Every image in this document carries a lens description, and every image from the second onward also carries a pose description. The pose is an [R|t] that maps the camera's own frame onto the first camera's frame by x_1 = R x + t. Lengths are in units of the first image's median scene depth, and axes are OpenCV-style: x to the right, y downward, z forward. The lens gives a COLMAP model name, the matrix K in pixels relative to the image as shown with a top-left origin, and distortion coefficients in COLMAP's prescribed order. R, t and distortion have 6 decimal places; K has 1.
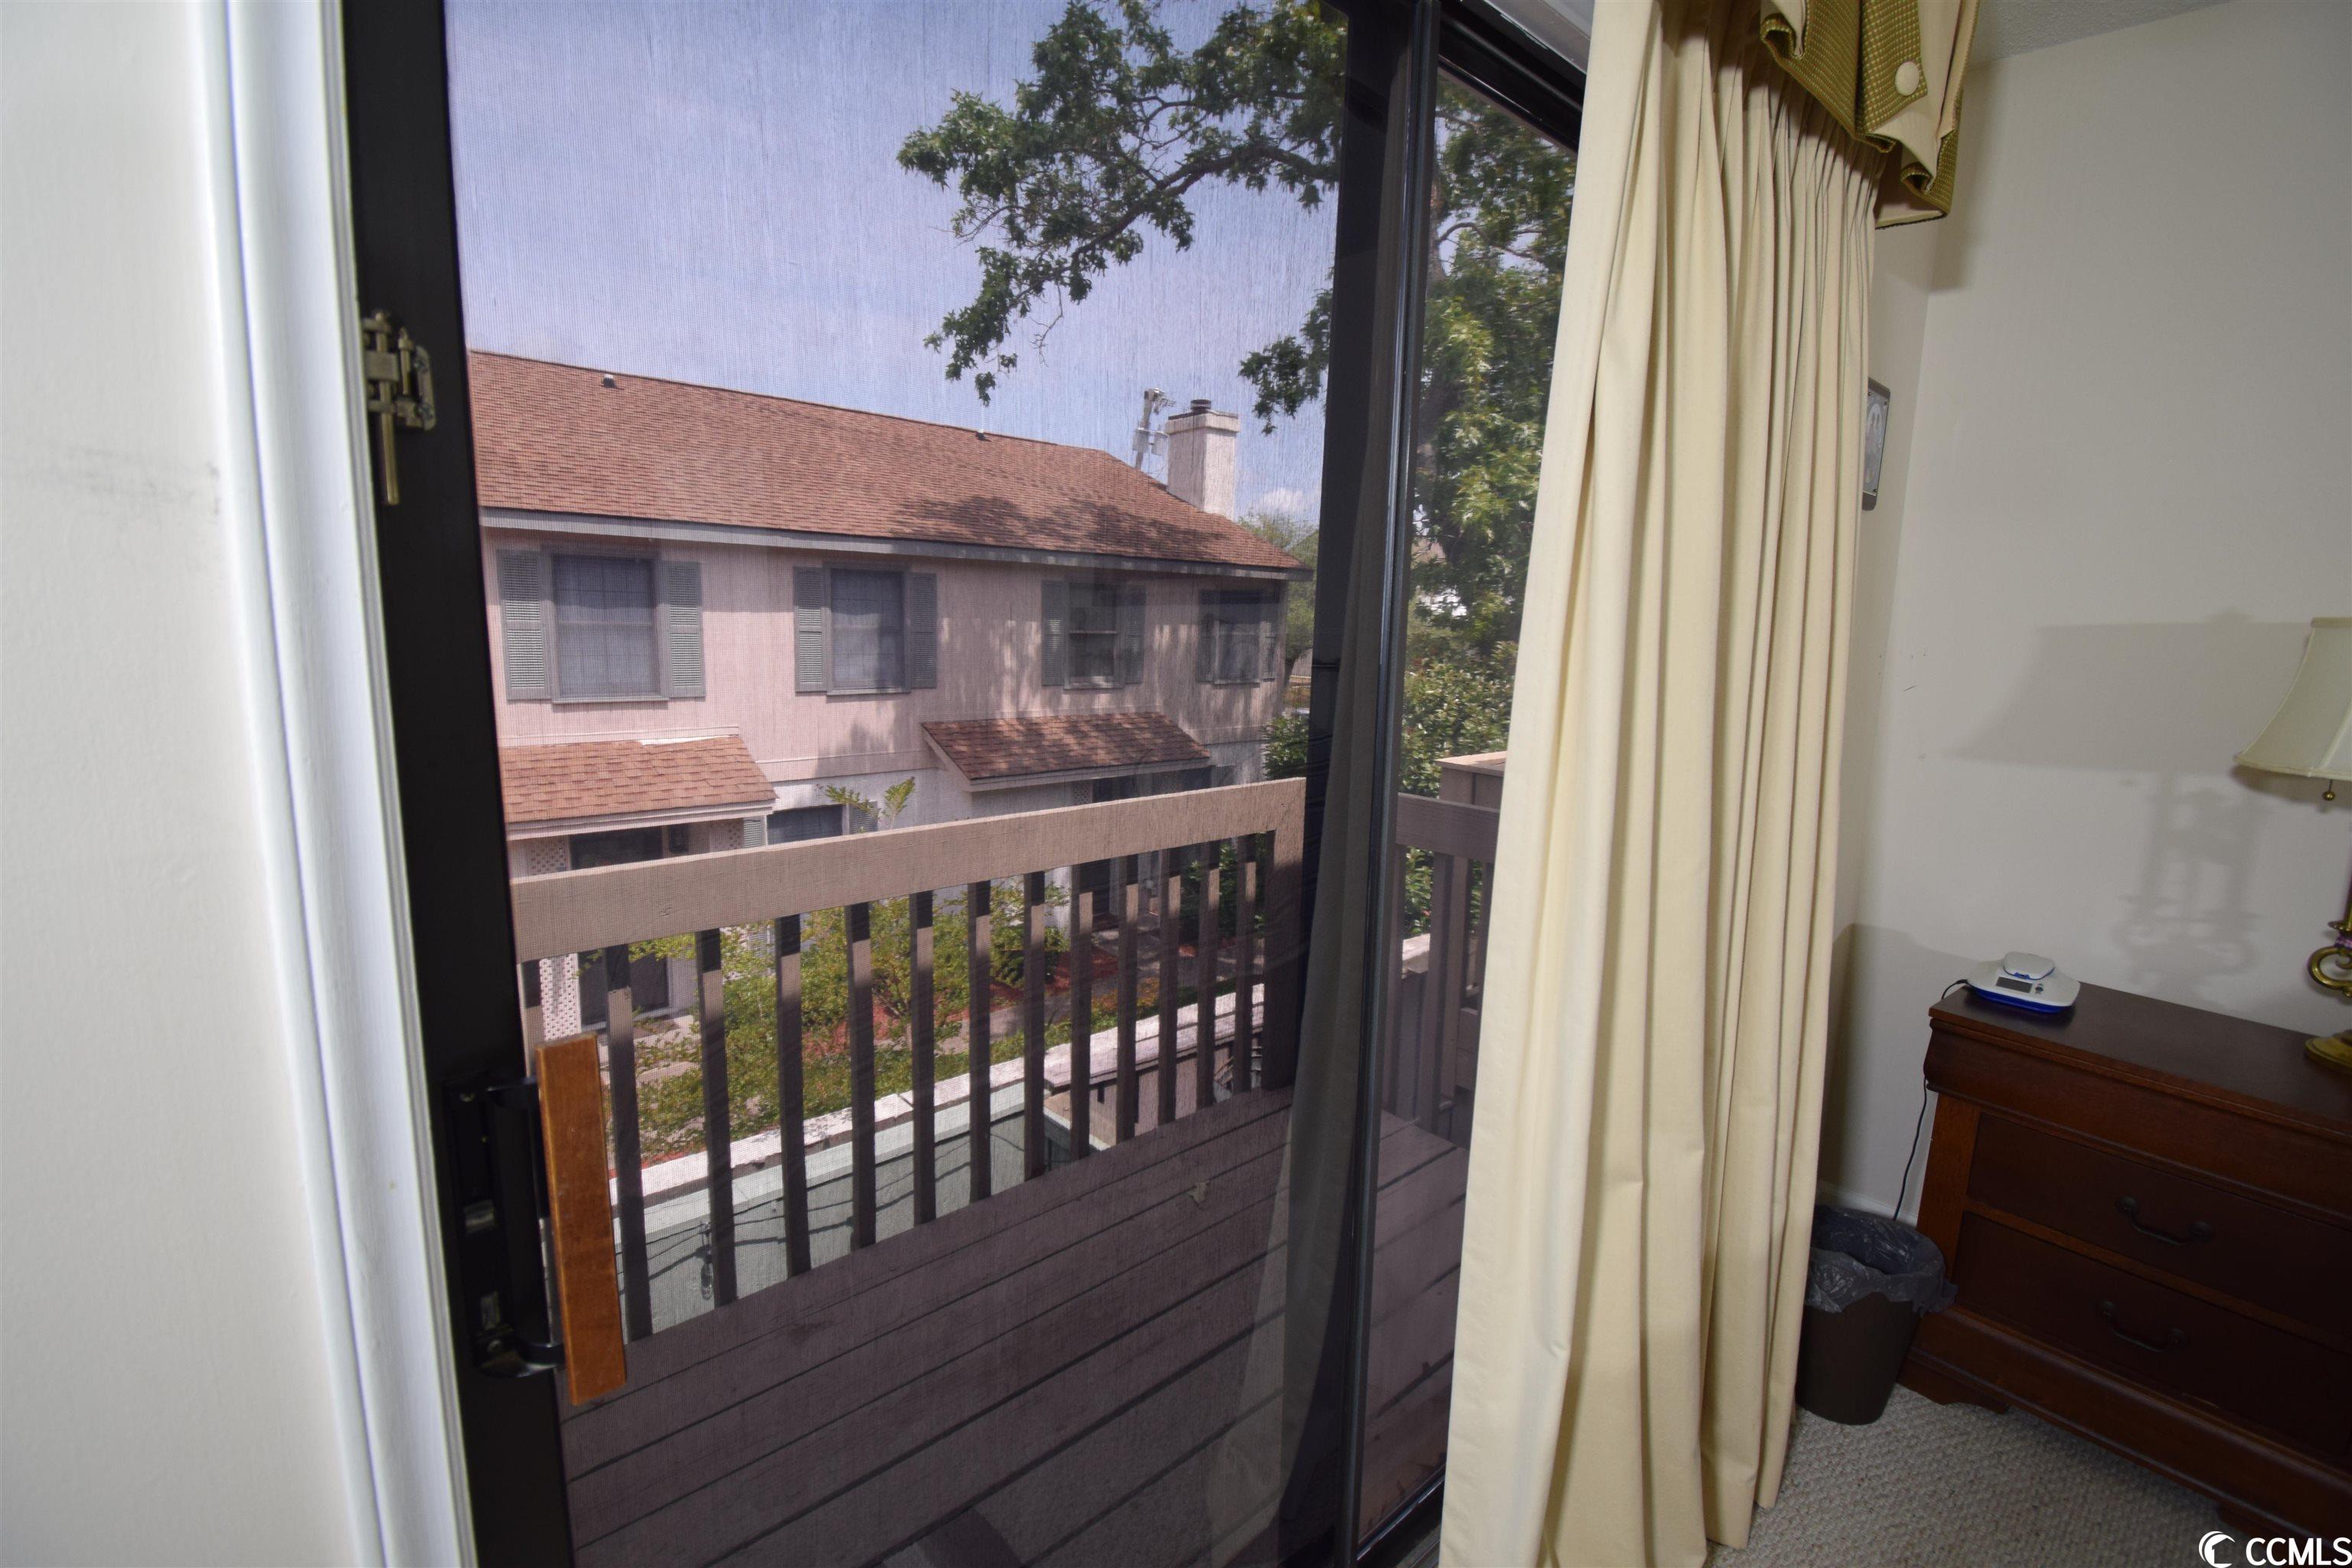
lens RADIAL K [[1034.8, 0, 1179.3], [0, 1034.8, 780.9], [0, 0, 1]] dist [0.014720, -0.021805]
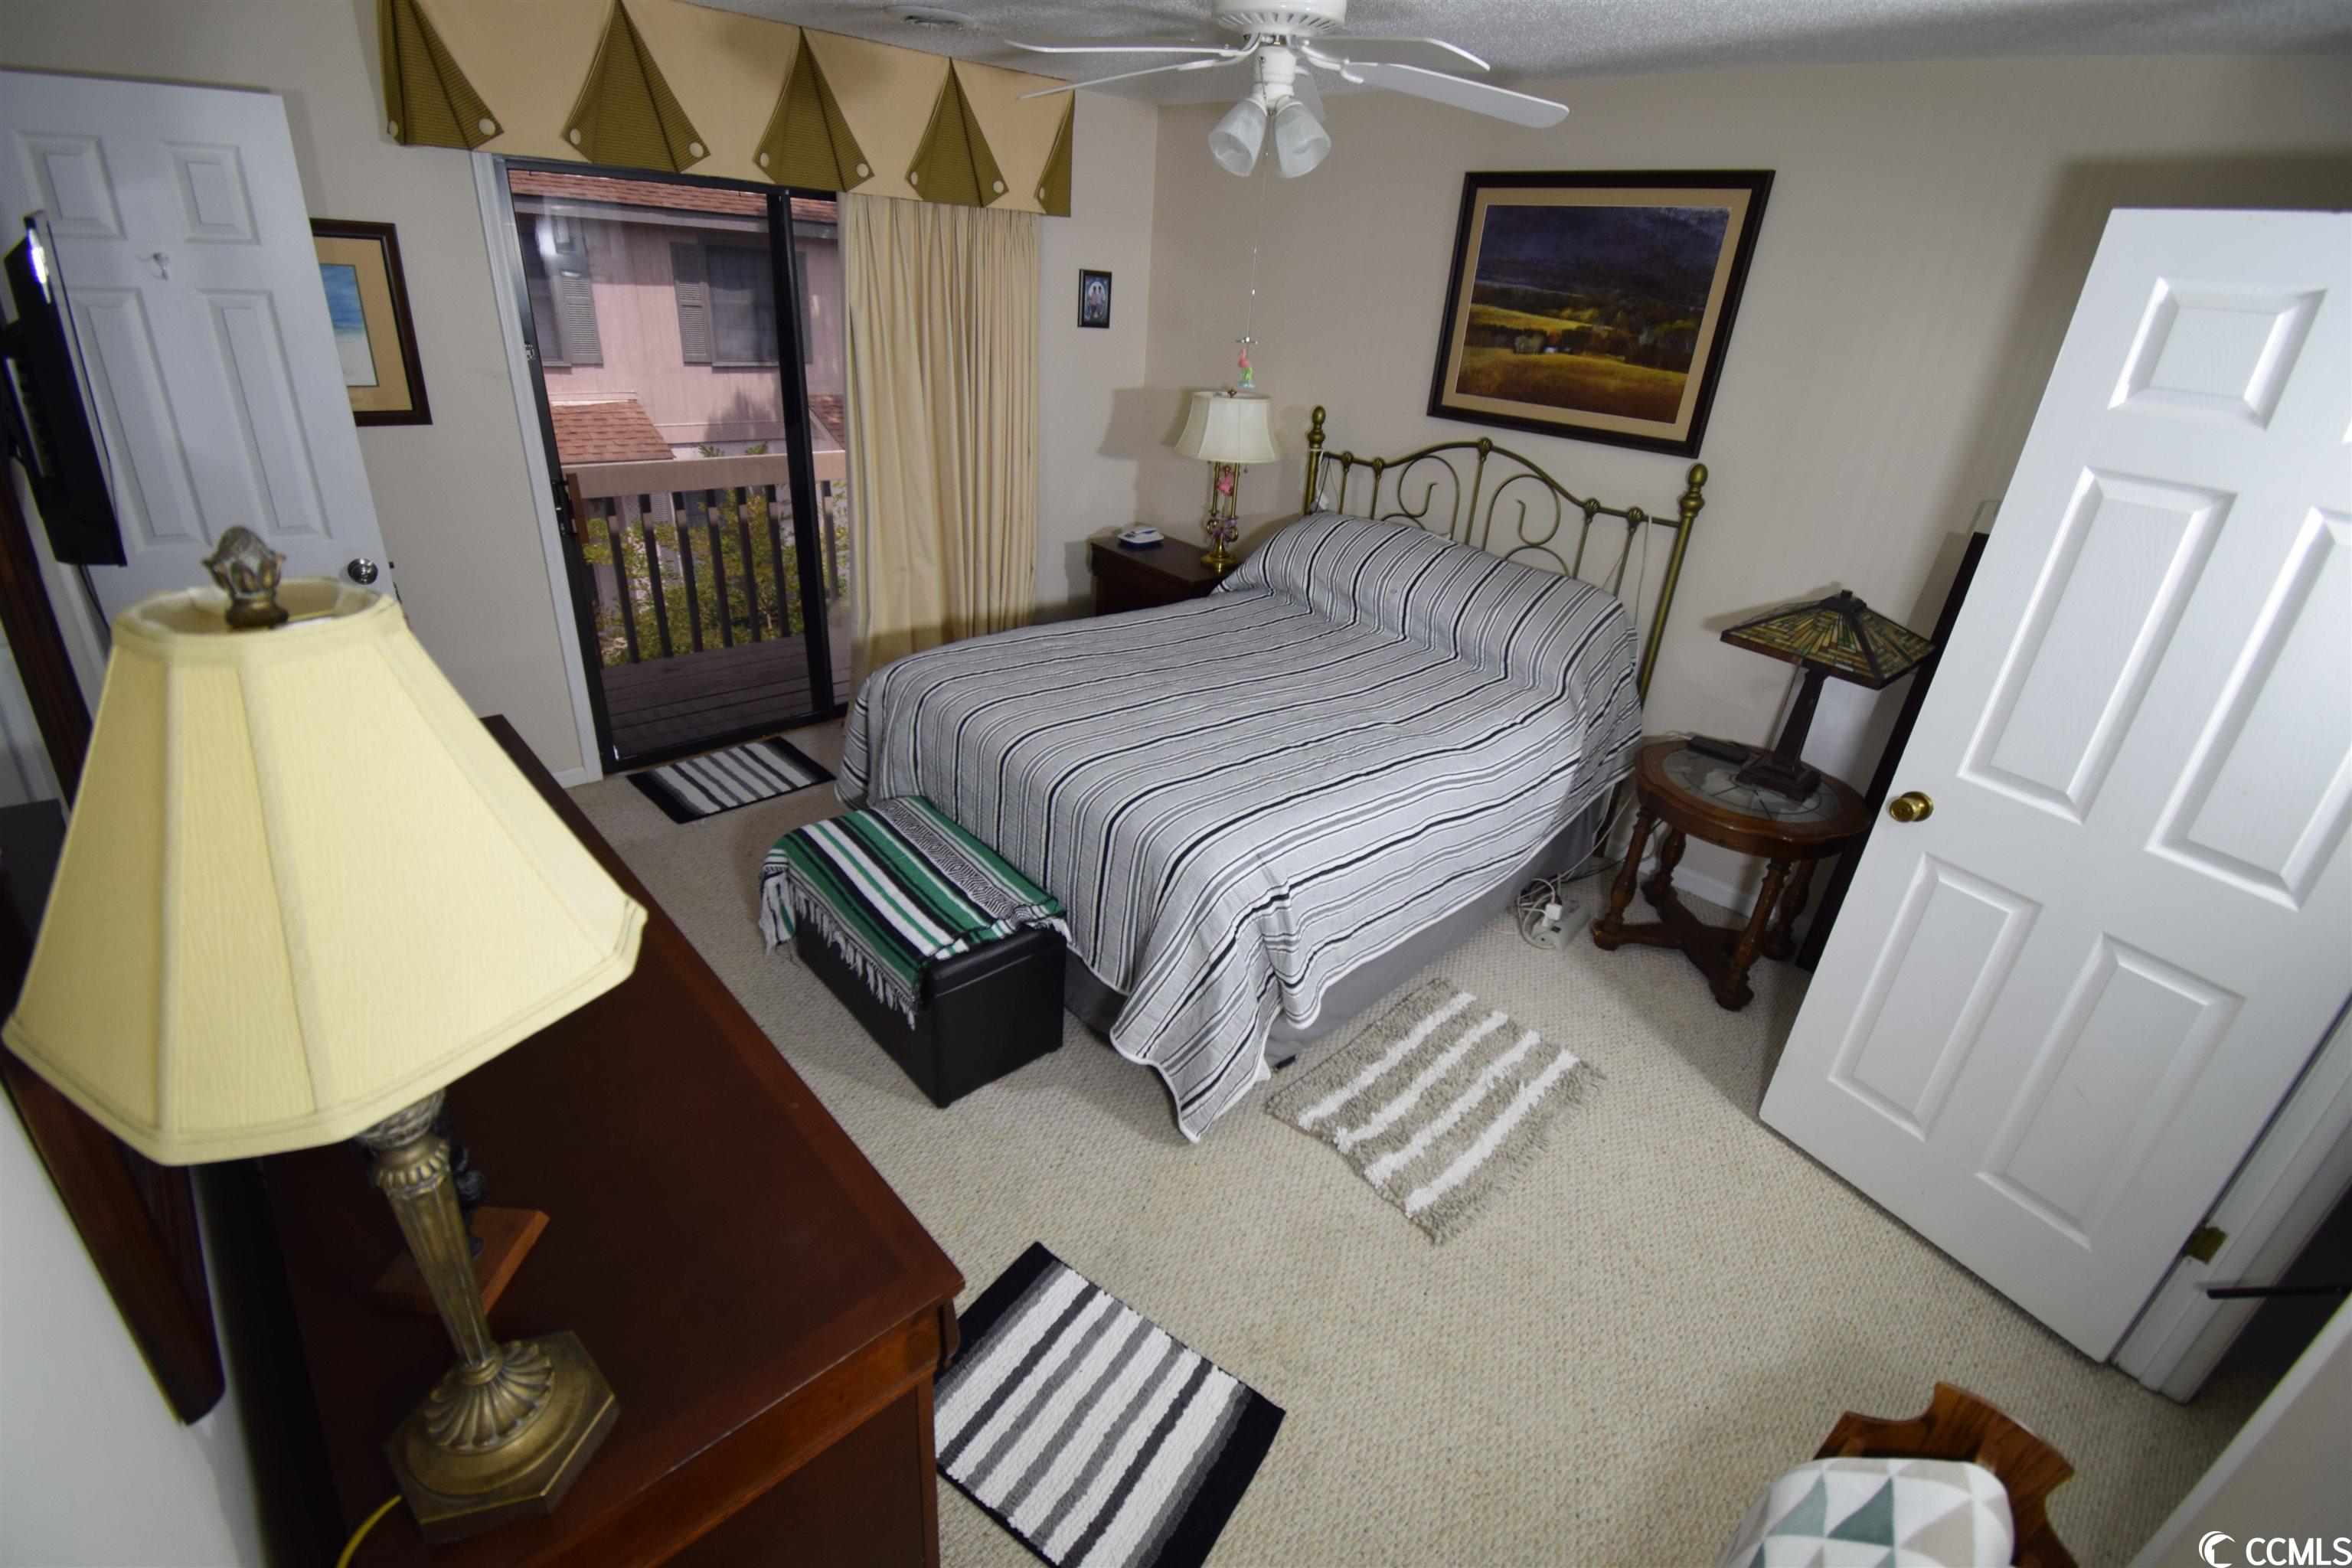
lens RADIAL K [[1034.8, 0, 1171.8], [0, 1034.8, 777.0], [0, 0, 1]] dist [0.014720, -0.021805]
pose [[0.998404, 0.023485, 0.051369, 0.124704], [-0.037278, 0.957231, 0.286913, 0.004519], [-0.042434, -0.288370, 0.956578, -0.260650]]
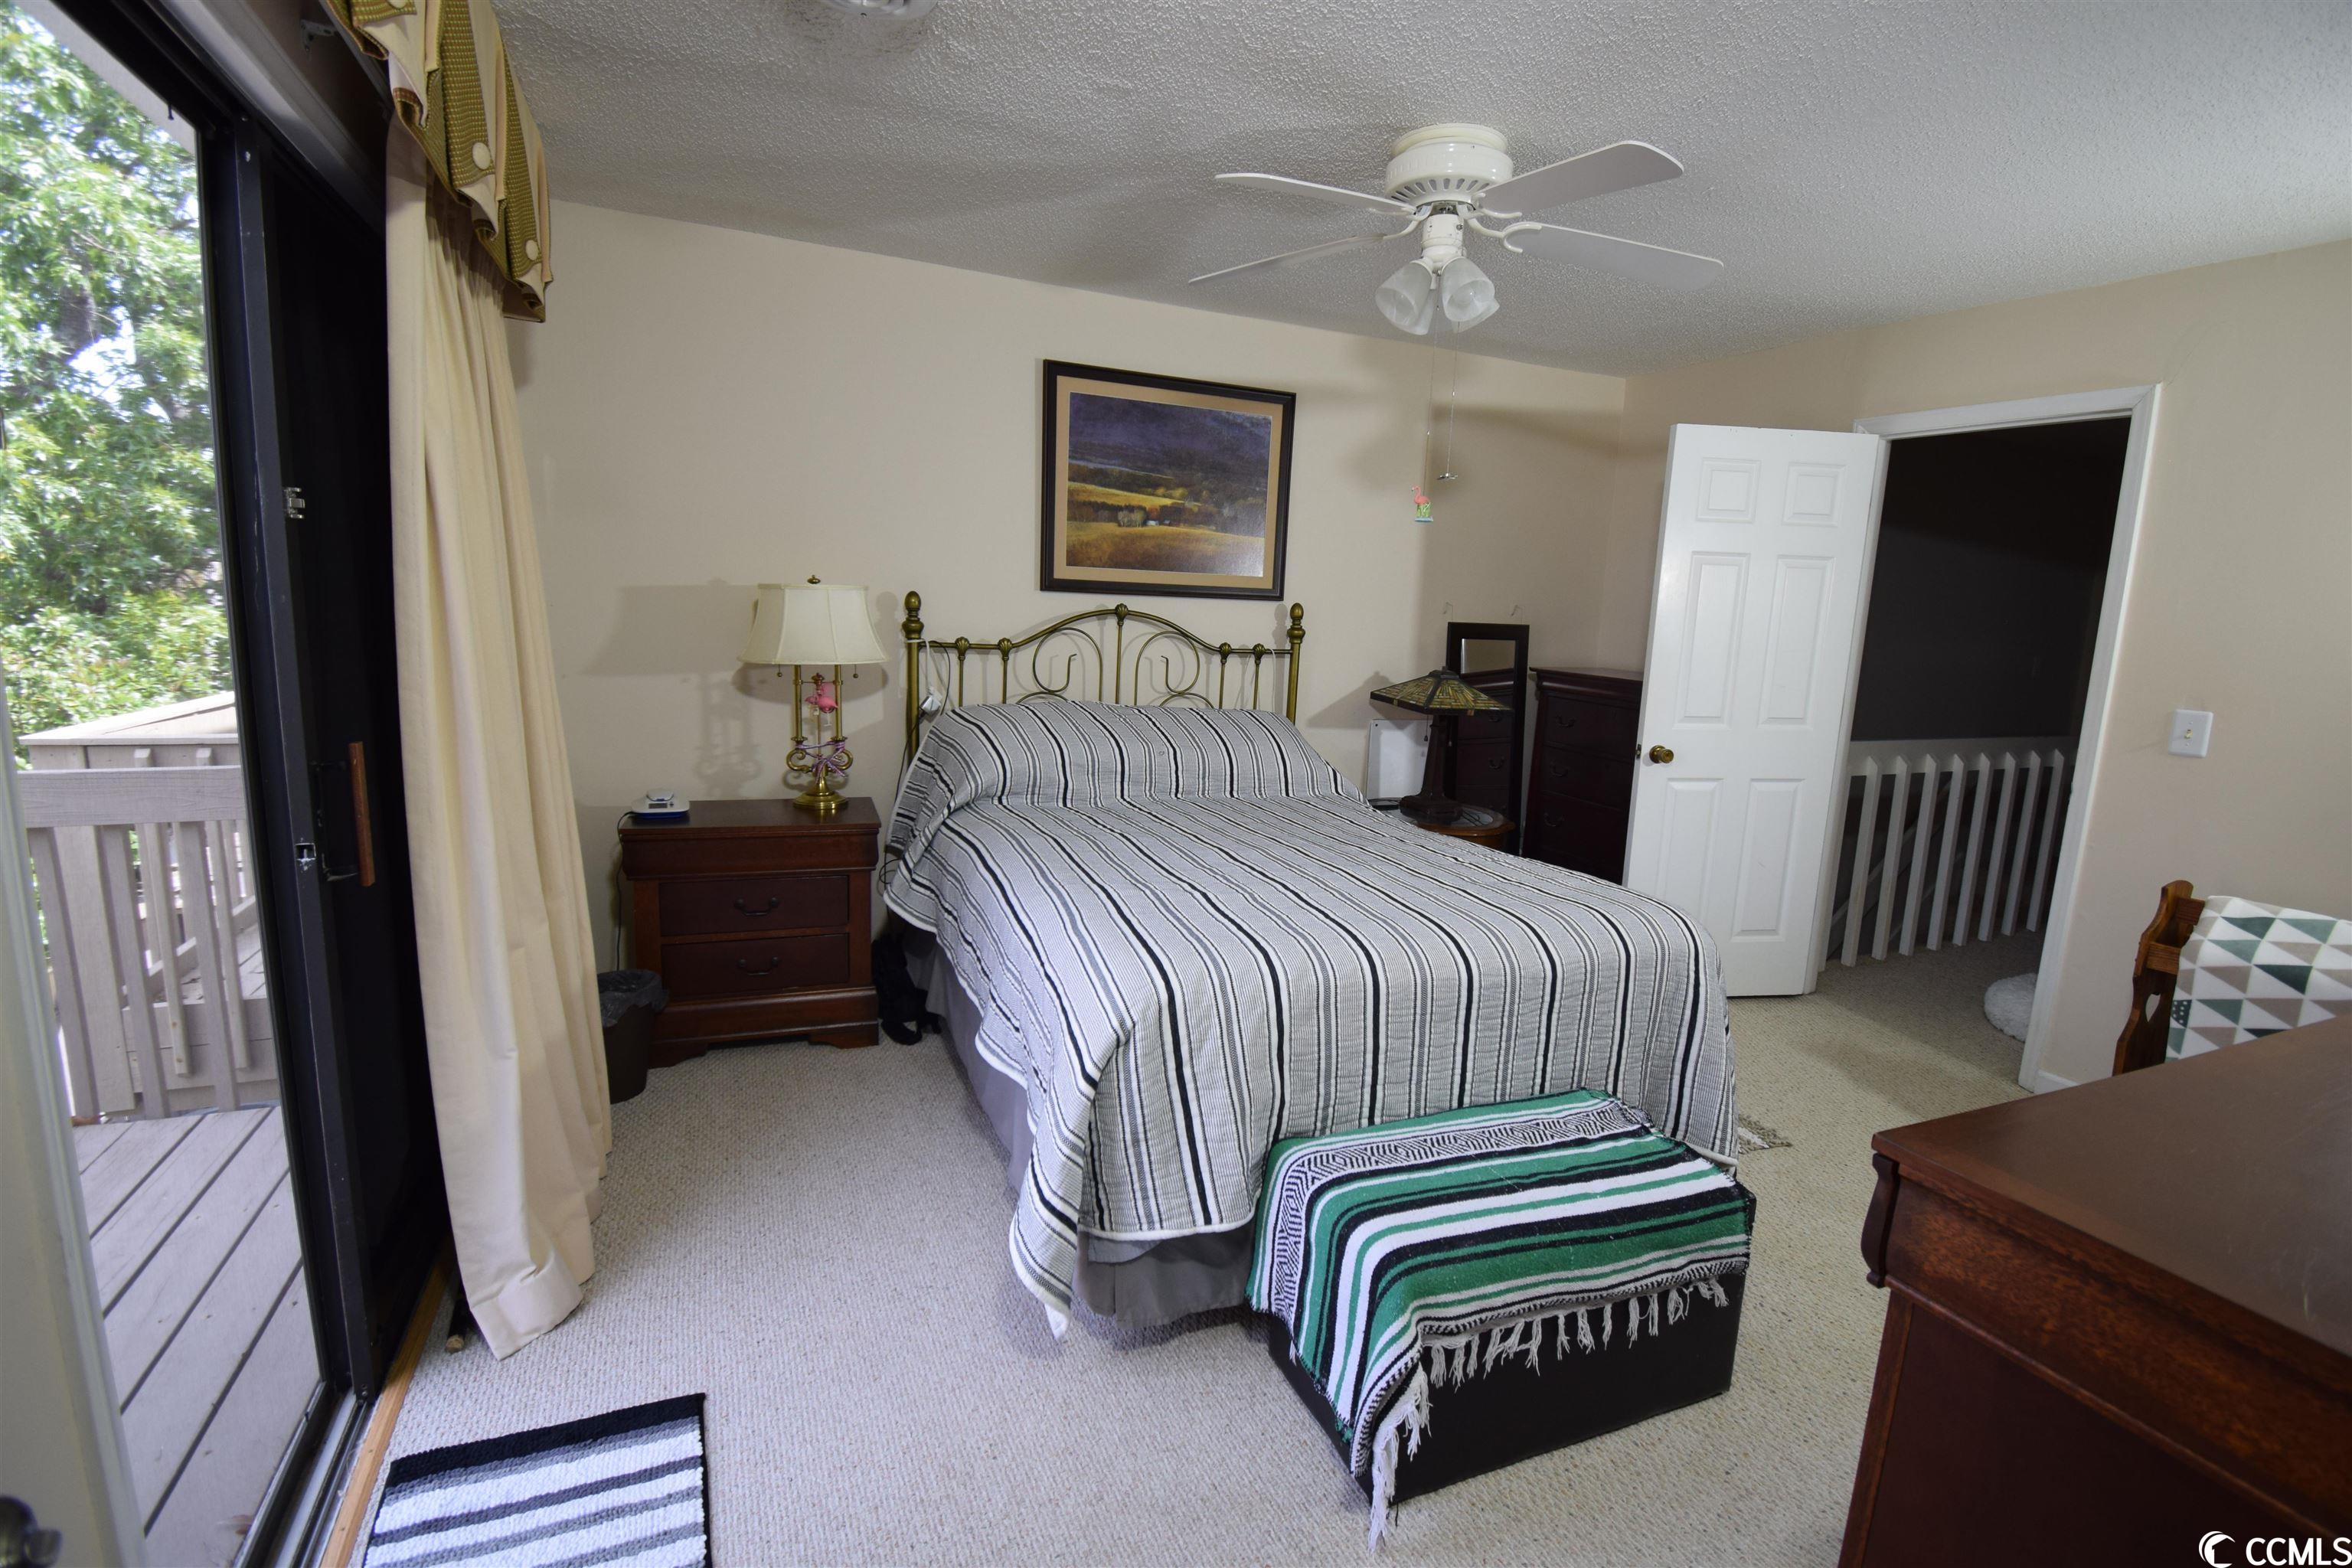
lens RADIAL K [[1034.8, 0, 1178.3], [0, 1034.8, 777.8], [0, 0, 1]] dist [0.014720, -0.021805]
pose [[0.315292, -0.158868, 0.935602, -0.074115], [0.125638, 0.984198, 0.124780, 0.008089], [-0.940641, 0.078205, 0.330270, -0.051908]]
